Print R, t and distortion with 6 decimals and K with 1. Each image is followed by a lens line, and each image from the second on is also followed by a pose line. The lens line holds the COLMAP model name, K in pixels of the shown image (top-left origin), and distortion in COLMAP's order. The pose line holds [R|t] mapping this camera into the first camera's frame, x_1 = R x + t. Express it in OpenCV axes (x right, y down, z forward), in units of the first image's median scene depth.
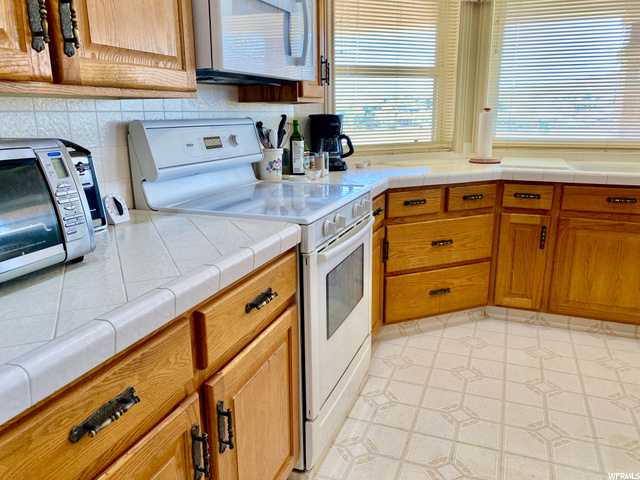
lens RADIAL K [[495.6, 0, 314.8], [0, 495.6, 240.7], [0, 0, 1]] dist [0.015792, -0.010721]
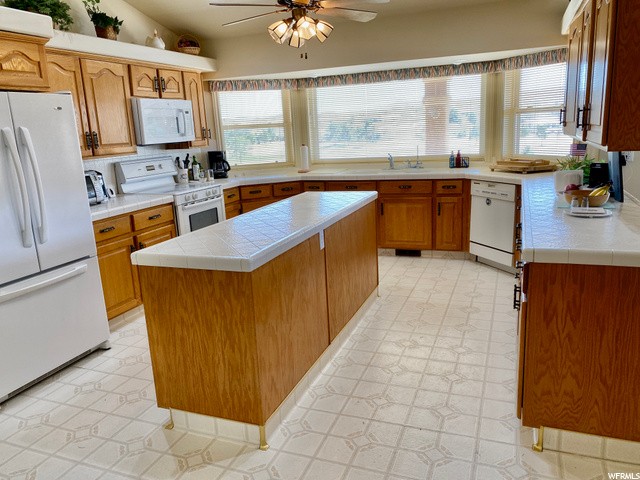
lens RADIAL K [[495.6, 0, 323.1], [0, 495.6, 241.8], [0, 0, 1]] dist [0.015792, -0.010721]
pose [[0.999518, -0.030888, 0.003259, 0.540908], [0.030948, 0.999317, -0.020190, 0.210397], [-0.002633, 0.020282, 0.999791, -1.252178]]
